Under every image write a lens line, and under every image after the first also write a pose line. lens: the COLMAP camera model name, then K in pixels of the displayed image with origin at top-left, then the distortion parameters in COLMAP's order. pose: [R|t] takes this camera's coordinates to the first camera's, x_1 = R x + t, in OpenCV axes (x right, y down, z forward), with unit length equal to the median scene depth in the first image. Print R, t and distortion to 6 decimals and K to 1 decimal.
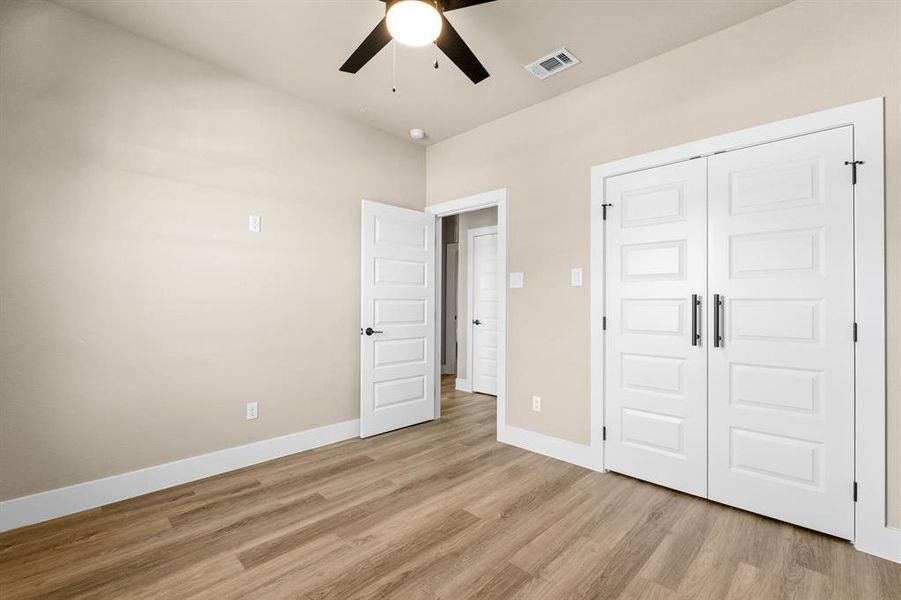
lens RADIAL K [[397.0, 0, 450.6], [0, 397.0, 304.9], [0, 0, 1]] dist [-0.000558, 0.000213]
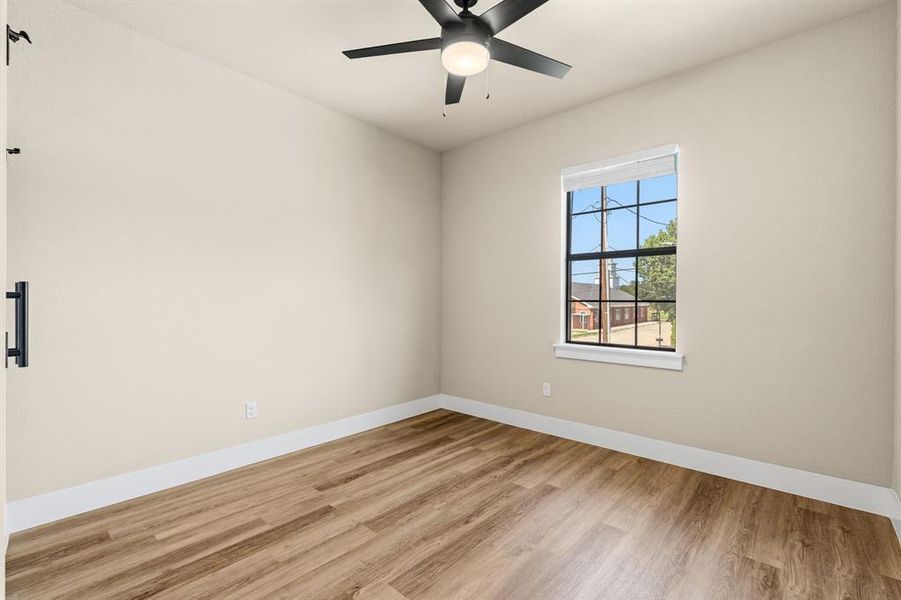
lens RADIAL K [[397.0, 0, 450.6], [0, 397.0, 304.9], [0, 0, 1]] dist [-0.000558, 0.000213]
pose [[-0.999343, -0.007825, -0.035386, -0.012220], [-0.008013, 0.999955, 0.005173, 0.002555], [0.035344, 0.005453, -0.999360, 1.994529]]
